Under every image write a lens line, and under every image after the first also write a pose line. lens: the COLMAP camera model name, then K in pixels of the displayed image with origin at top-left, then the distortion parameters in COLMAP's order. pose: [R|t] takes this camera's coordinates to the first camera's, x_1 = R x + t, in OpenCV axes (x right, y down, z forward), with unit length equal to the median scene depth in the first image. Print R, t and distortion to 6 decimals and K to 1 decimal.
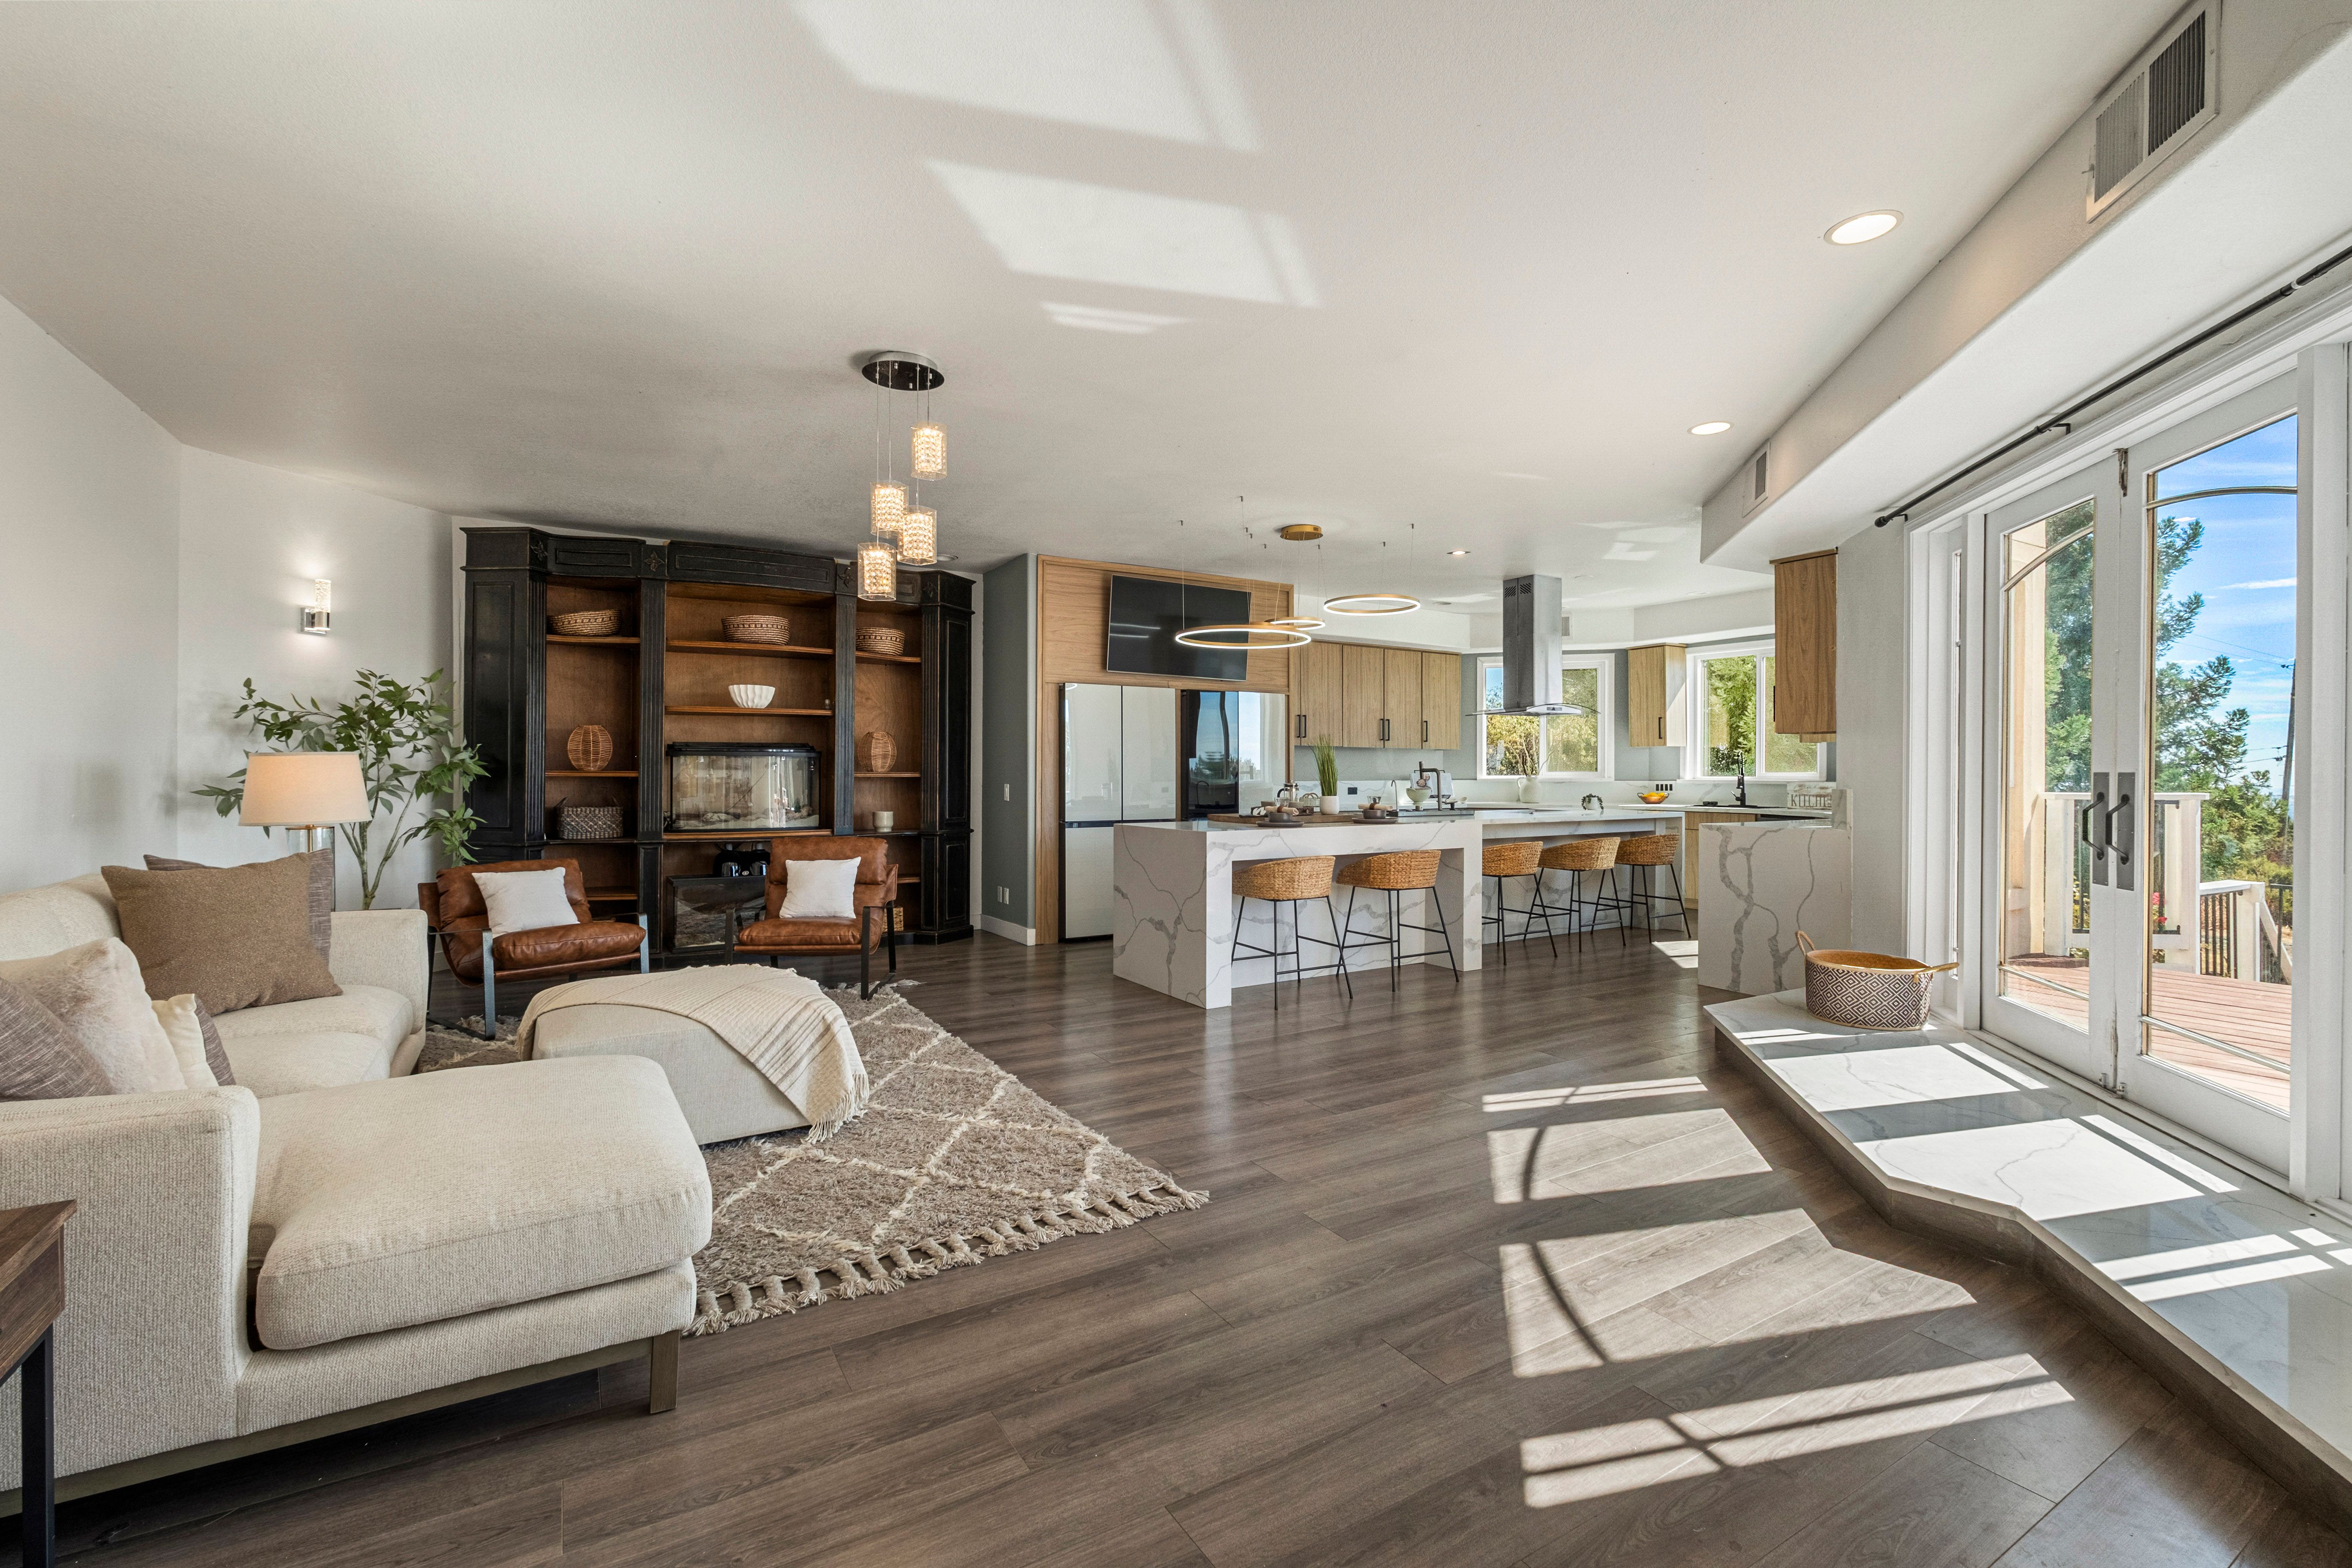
lens RADIAL K [[1023.0, 0, 1166.7], [0, 1023.0, 779.5], [0, 0, 1]] dist [-0.002953, 0.000618]
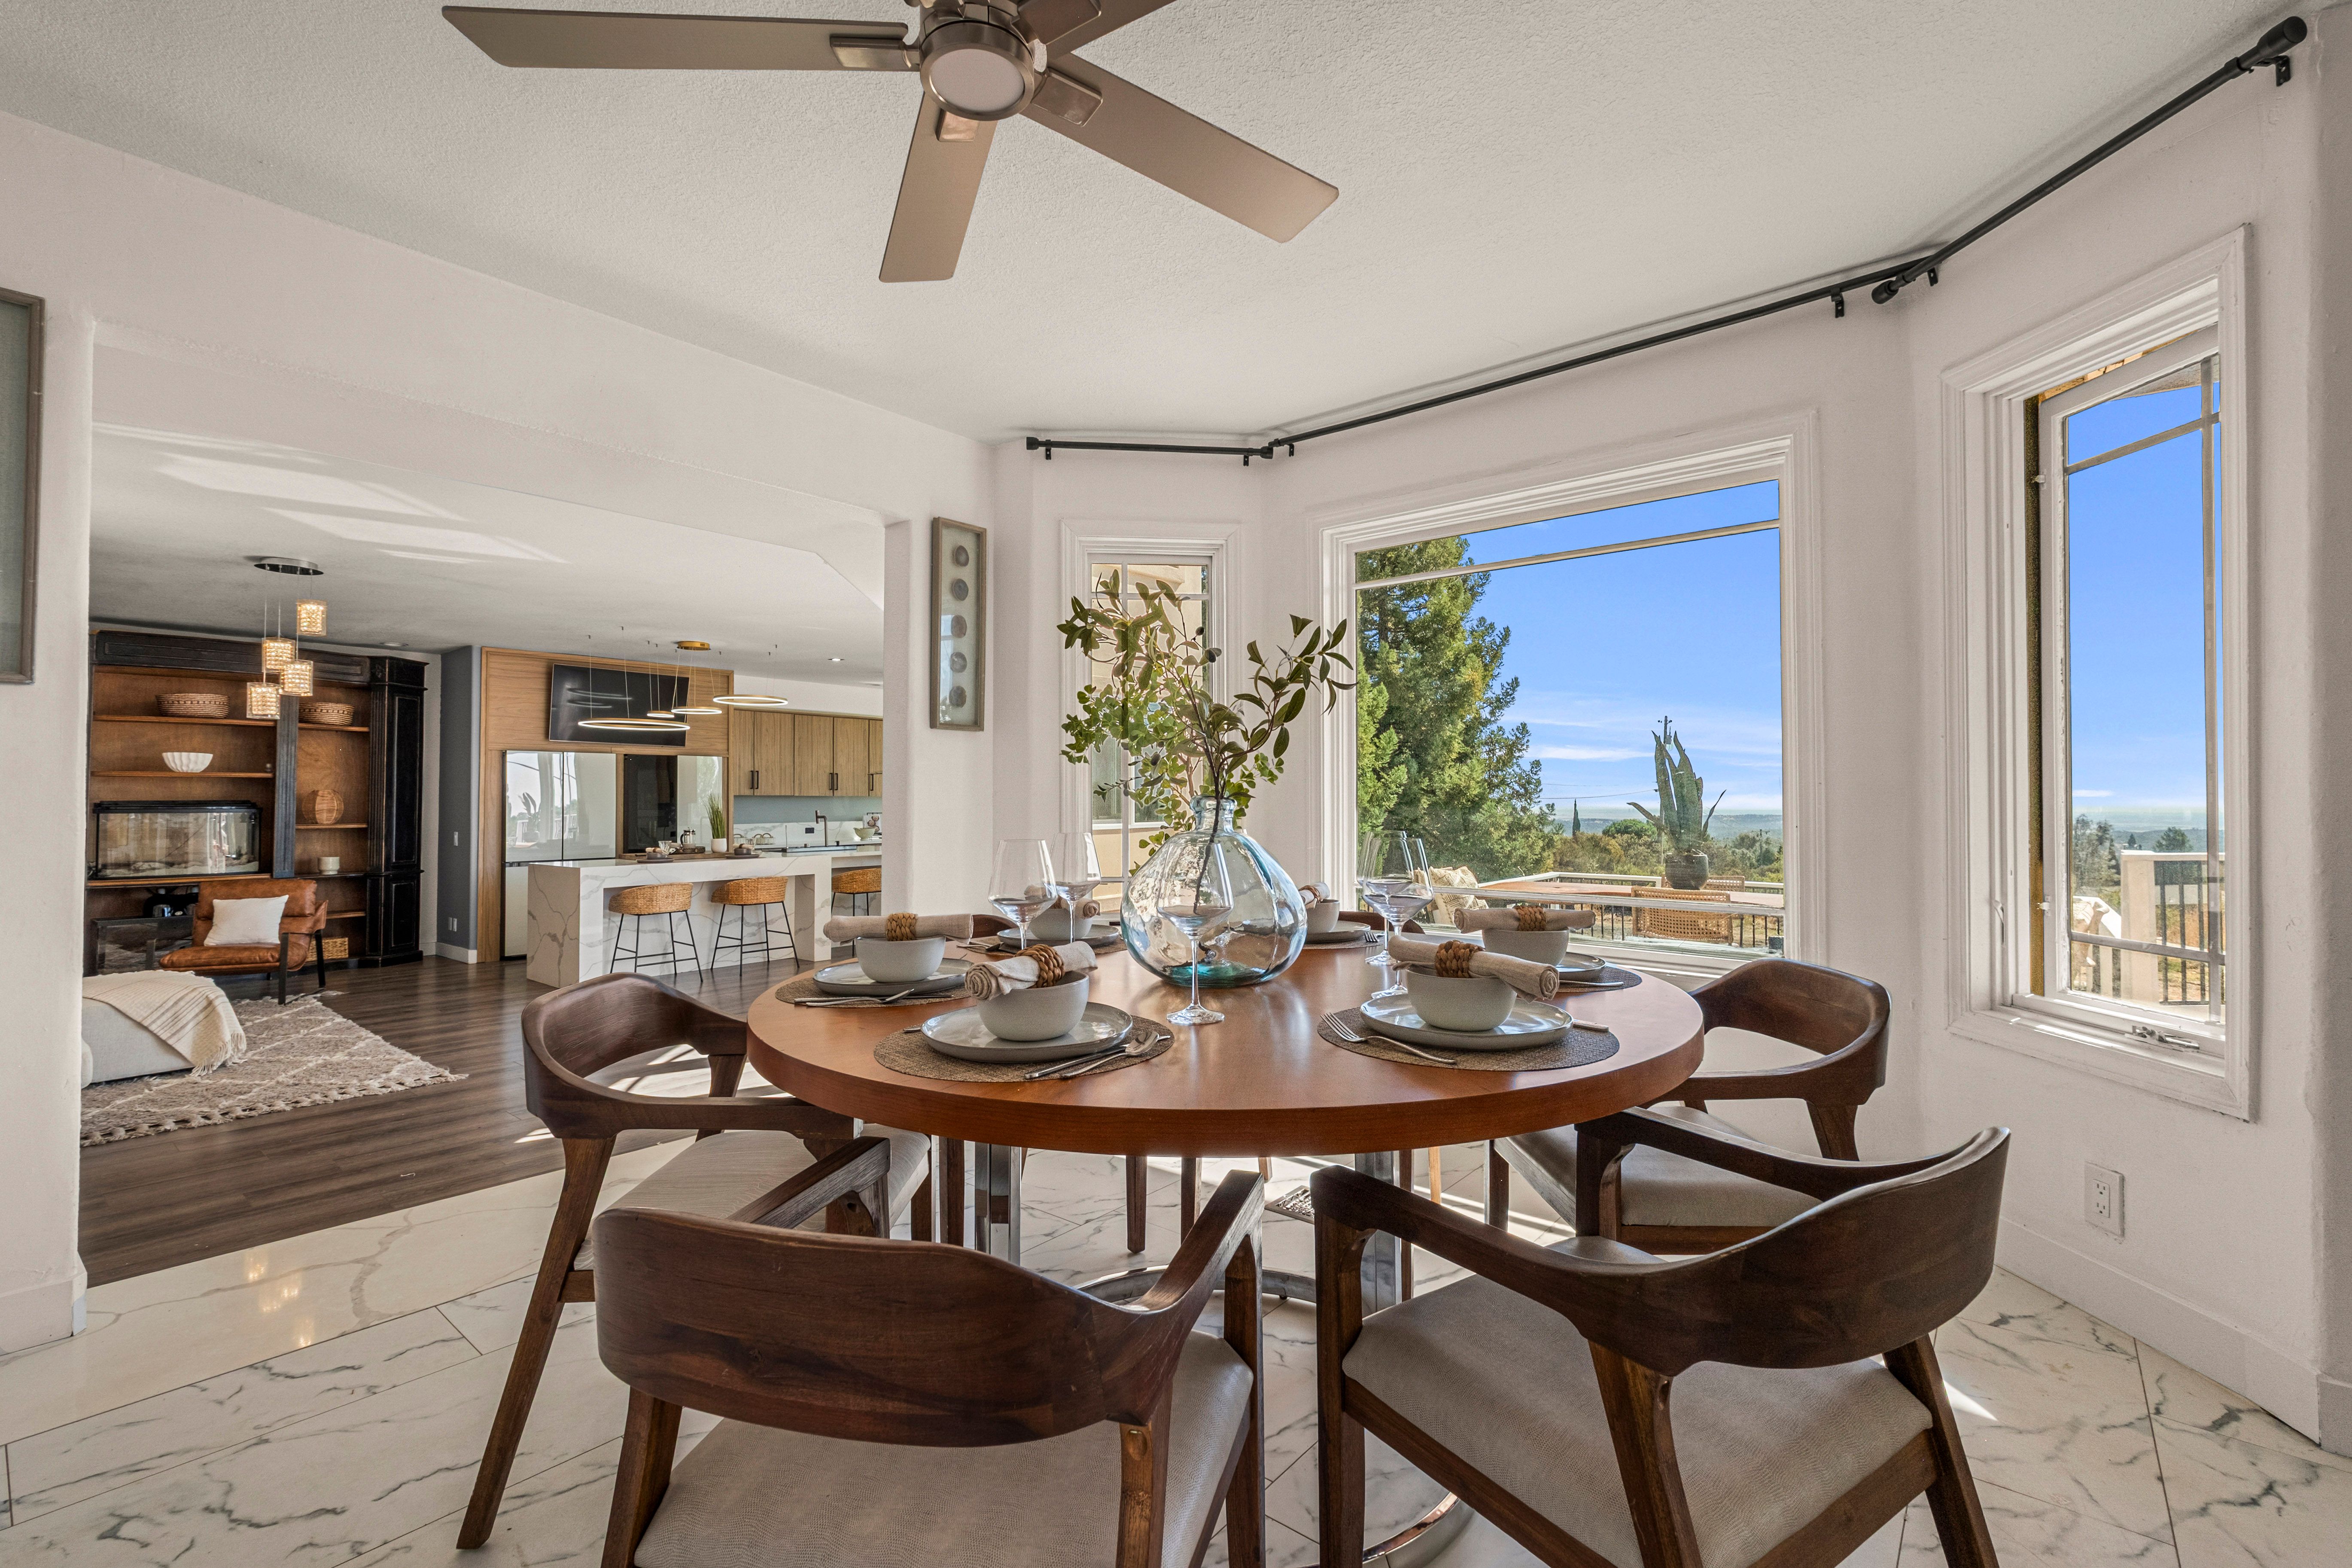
lens RADIAL K [[1023.0, 0, 1166.7], [0, 1023.0, 779.5], [0, 0, 1]] dist [-0.002953, 0.000618]
pose [[0.941487, 0.002320, 0.337042, 0.285872], [0.007181, 0.999611, -0.026940, -0.023568], [-0.336974, 0.027784, 0.941104, -0.531748]]
